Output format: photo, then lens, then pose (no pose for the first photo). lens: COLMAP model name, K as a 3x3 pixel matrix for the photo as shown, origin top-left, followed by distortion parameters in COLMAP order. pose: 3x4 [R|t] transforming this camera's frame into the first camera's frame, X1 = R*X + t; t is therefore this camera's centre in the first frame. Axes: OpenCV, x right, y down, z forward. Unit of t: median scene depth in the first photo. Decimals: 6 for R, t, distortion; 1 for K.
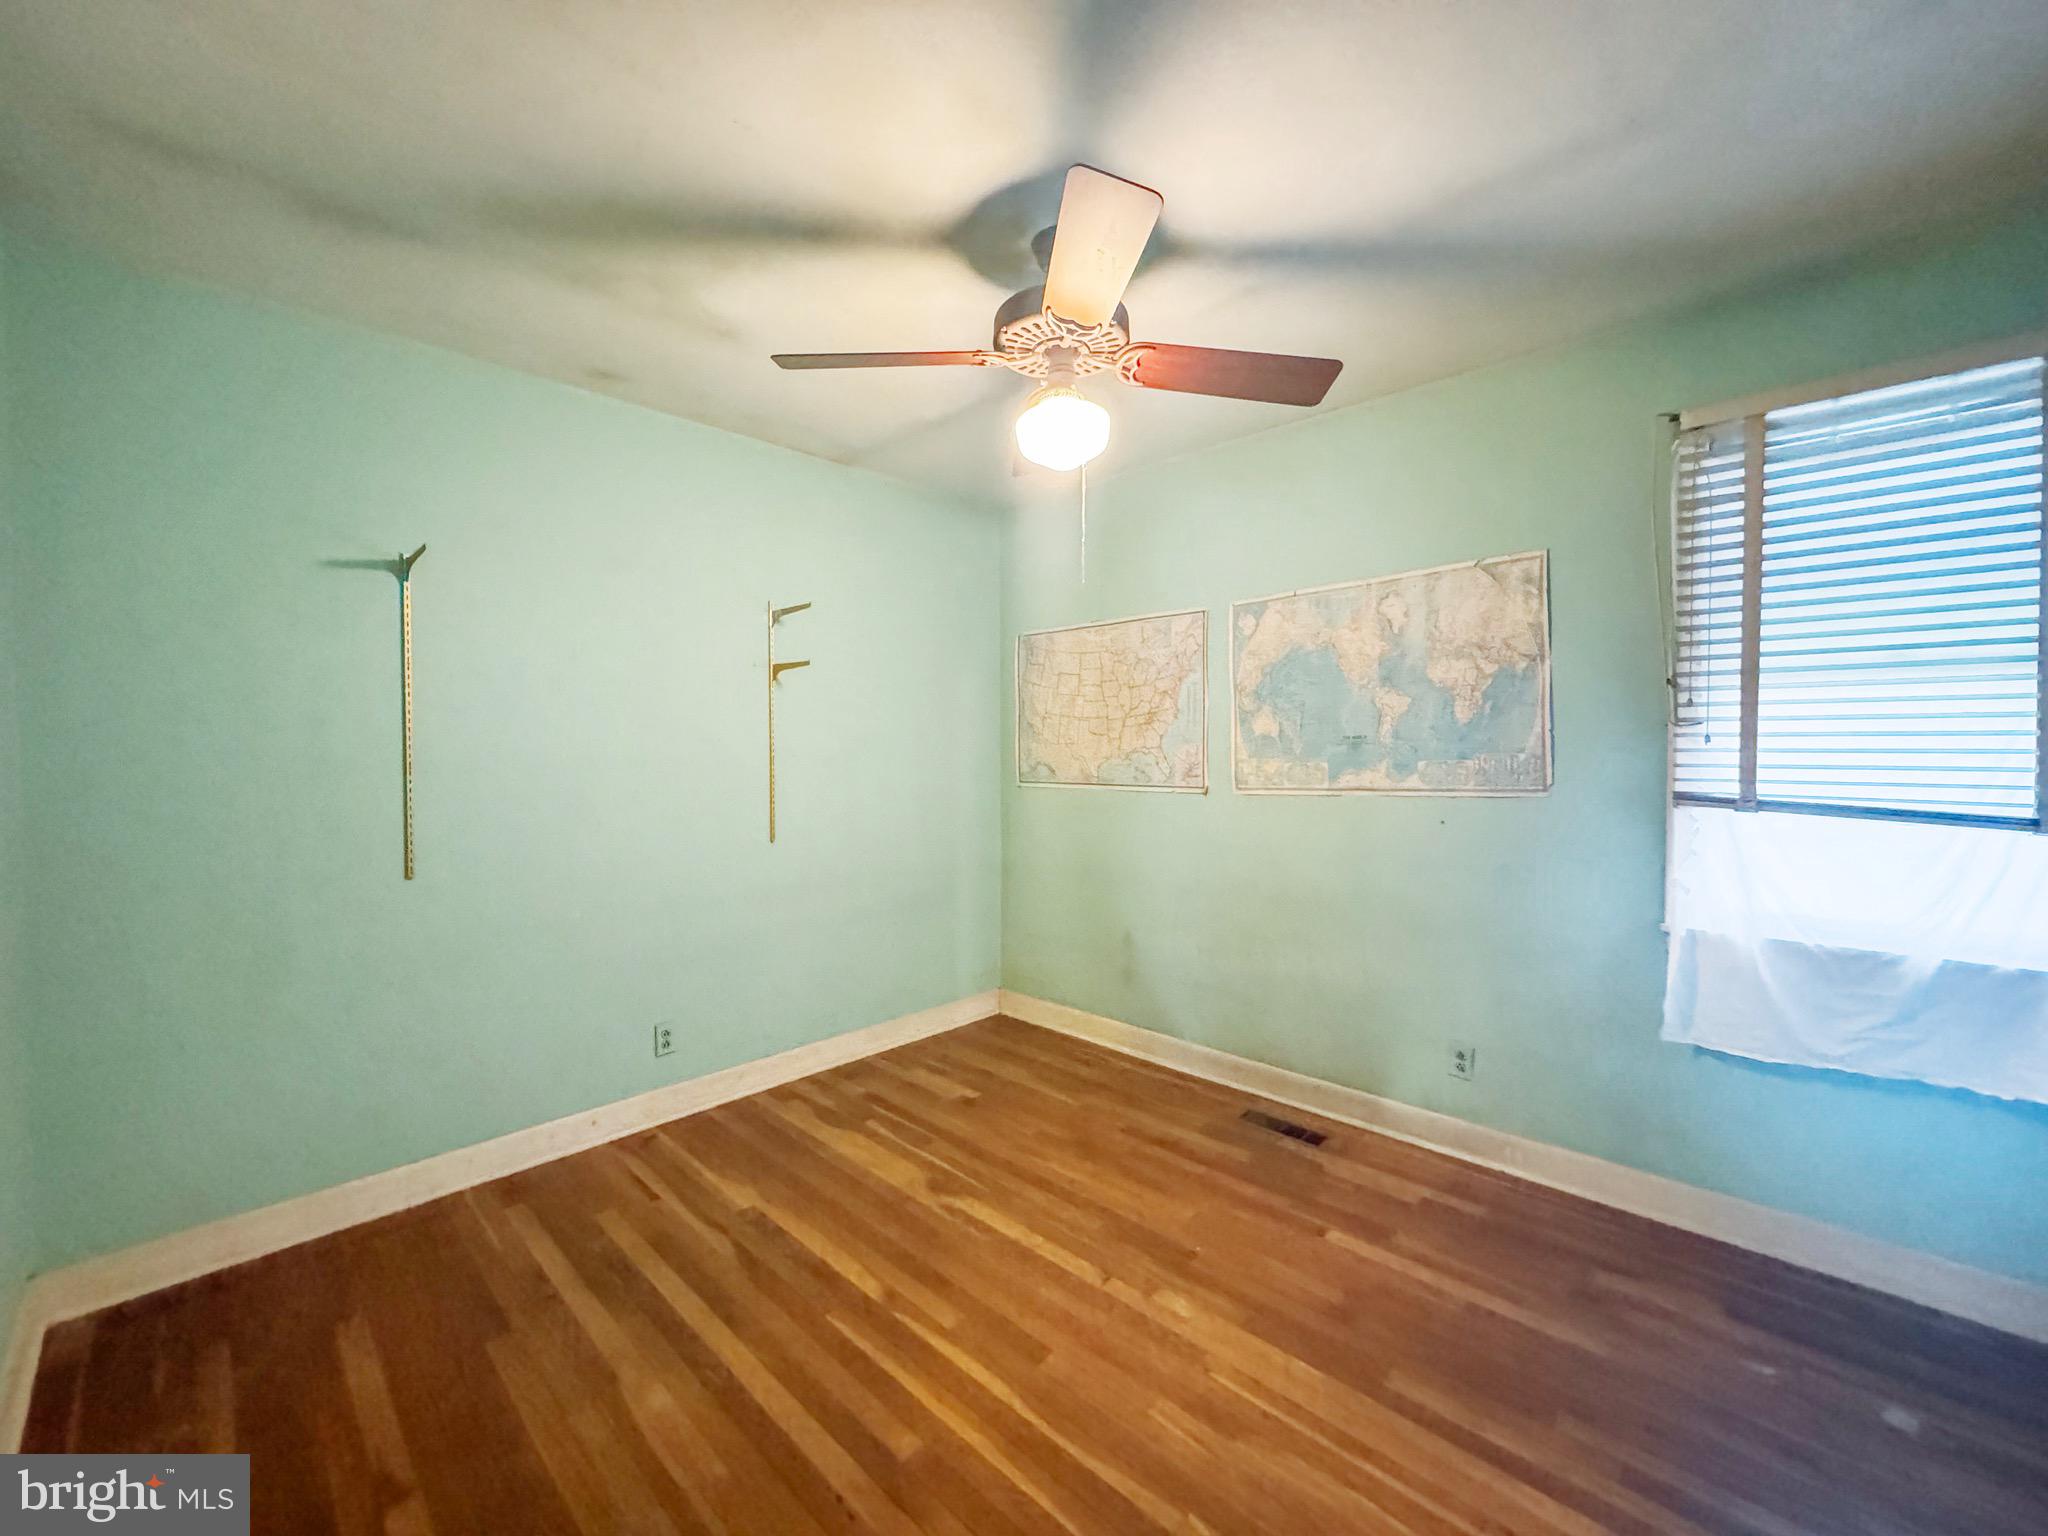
lens RADIAL K [[827.3, 0, 1023.0], [0, 827.3, 757.2], [0, 0, 1]] dist [-0.002056, -0.000072]
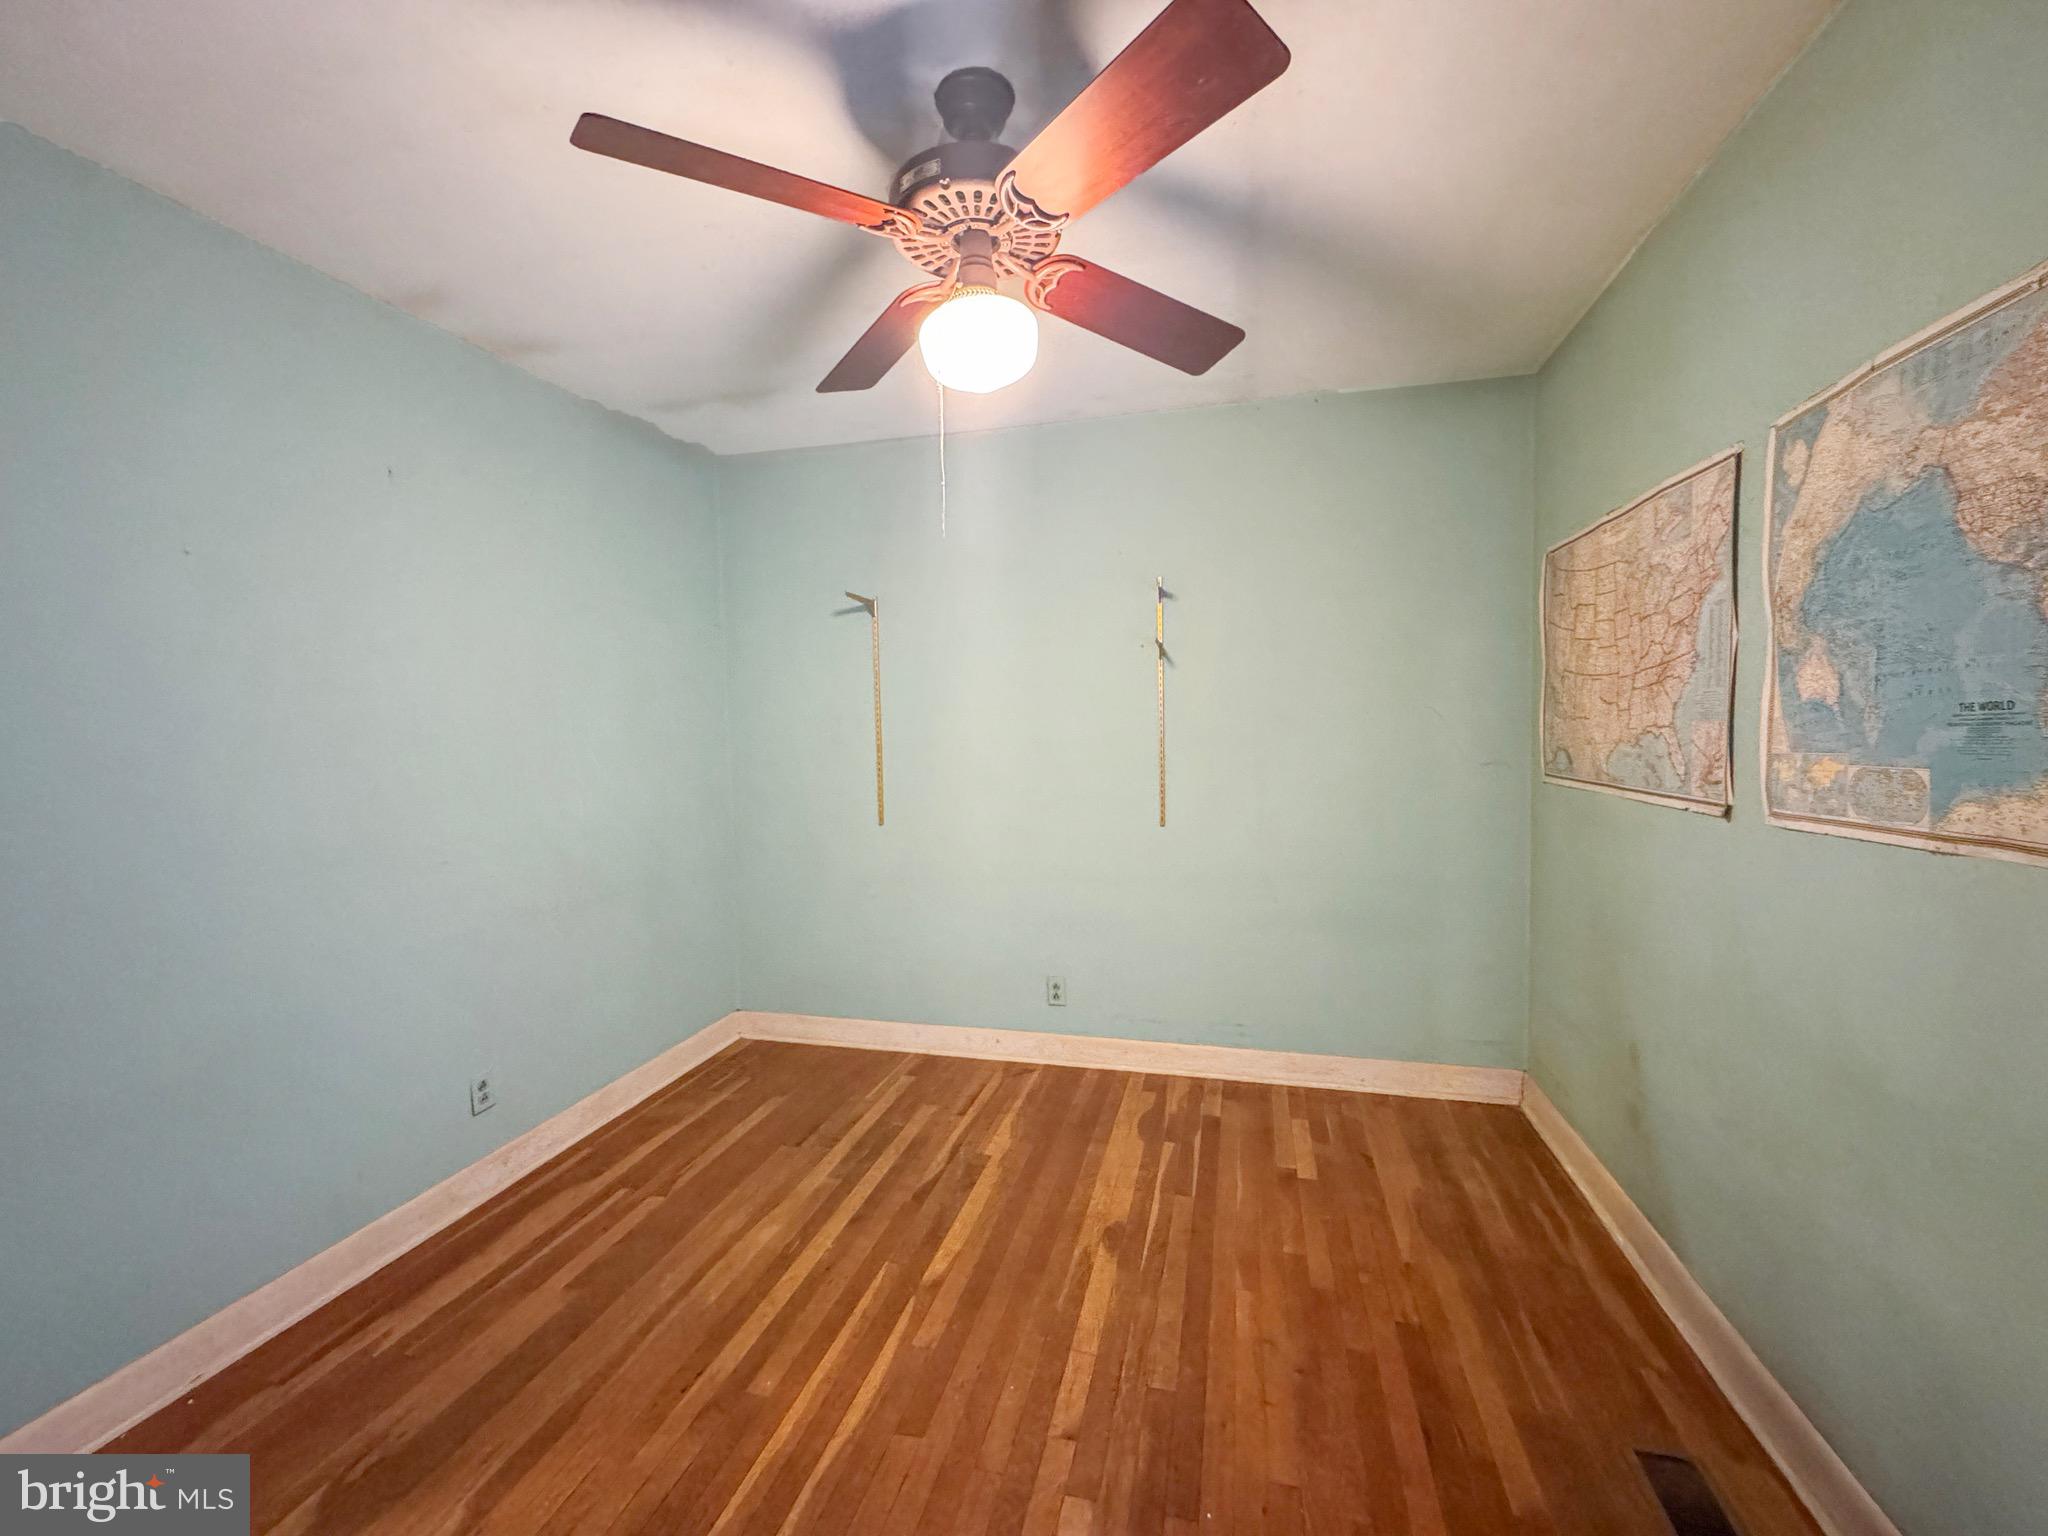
lens RADIAL K [[827.3, 0, 1023.0], [0, 827.3, 757.2], [0, 0, 1]] dist [-0.002056, -0.000072]
pose [[0.481168, 0.029055, -0.876147, 0.510498], [0.010361, 0.999192, 0.038825, -0.019574], [0.876567, -0.027760, 0.480478, 0.425946]]
